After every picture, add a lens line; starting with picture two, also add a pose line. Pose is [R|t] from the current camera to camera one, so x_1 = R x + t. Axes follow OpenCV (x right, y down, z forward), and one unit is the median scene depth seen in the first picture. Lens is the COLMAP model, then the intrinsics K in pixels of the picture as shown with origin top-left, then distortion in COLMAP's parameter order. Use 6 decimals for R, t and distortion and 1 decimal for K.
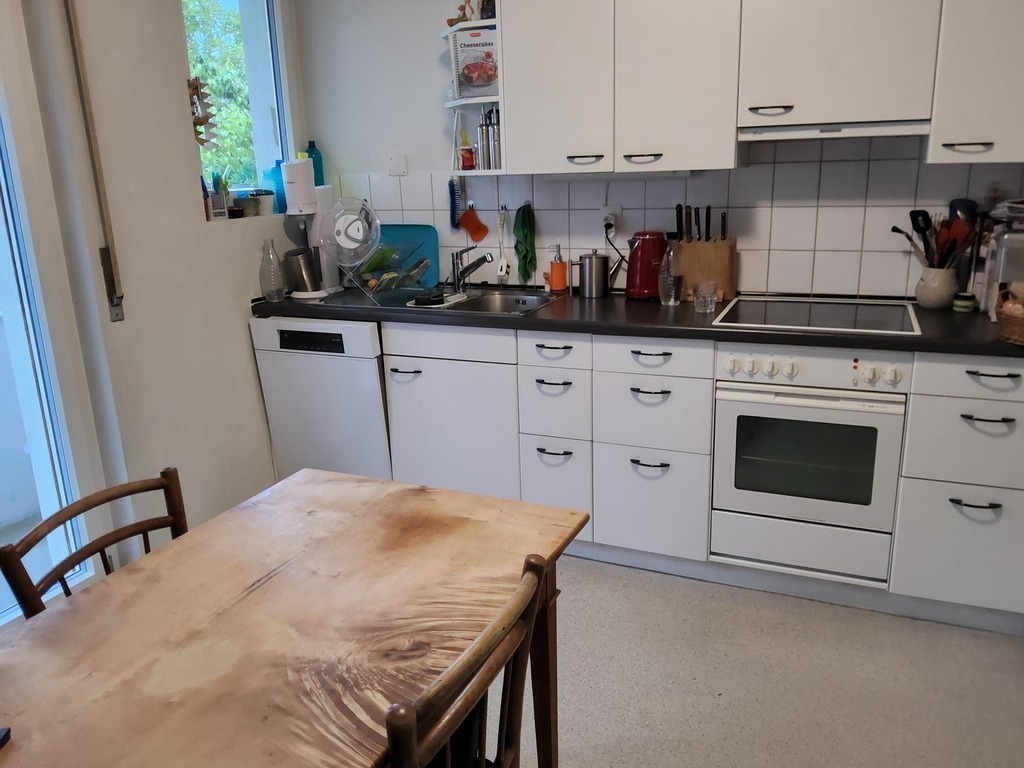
lens RADIAL K [[825.9, 0, 512.0], [0, 825.9, 384.0], [0, 0, 1]] dist [0.072463, -0.002421]
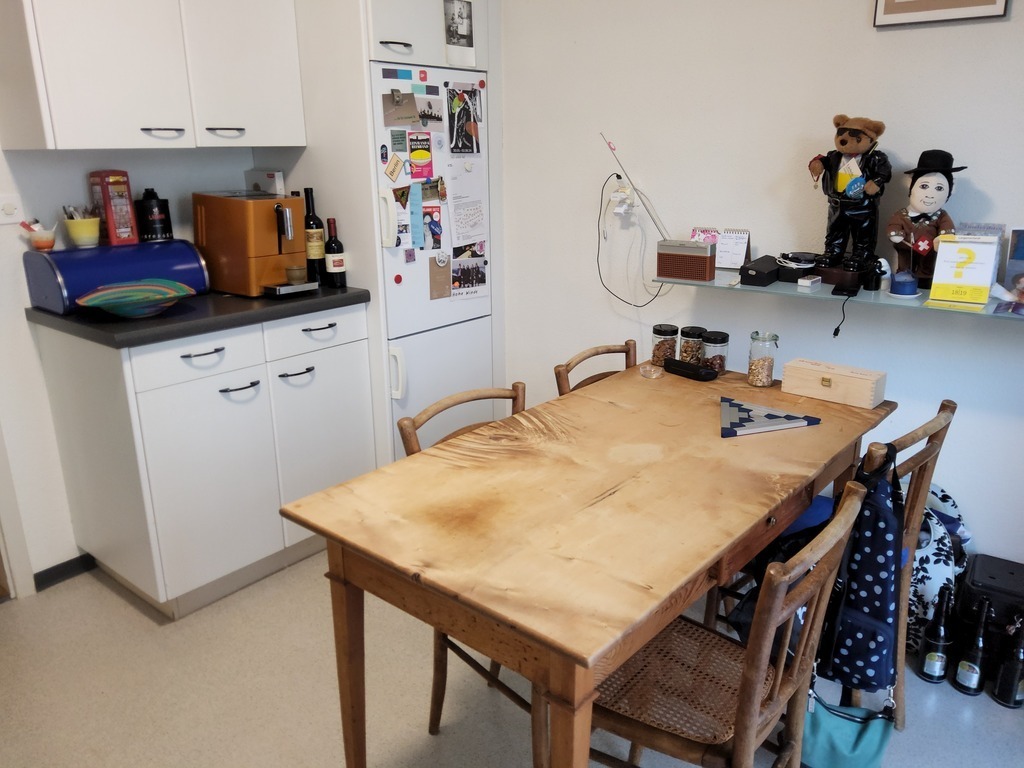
lens RADIAL K [[825.9, 0, 512.0], [0, 825.9, 384.0], [0, 0, 1]] dist [0.072463, -0.002421]
pose [[-0.964747, -0.039839, 0.260147, -0.544226], [0.105659, 0.846687, 0.521495, -0.586567], [-0.241040, 0.530598, -0.812629, 2.208556]]
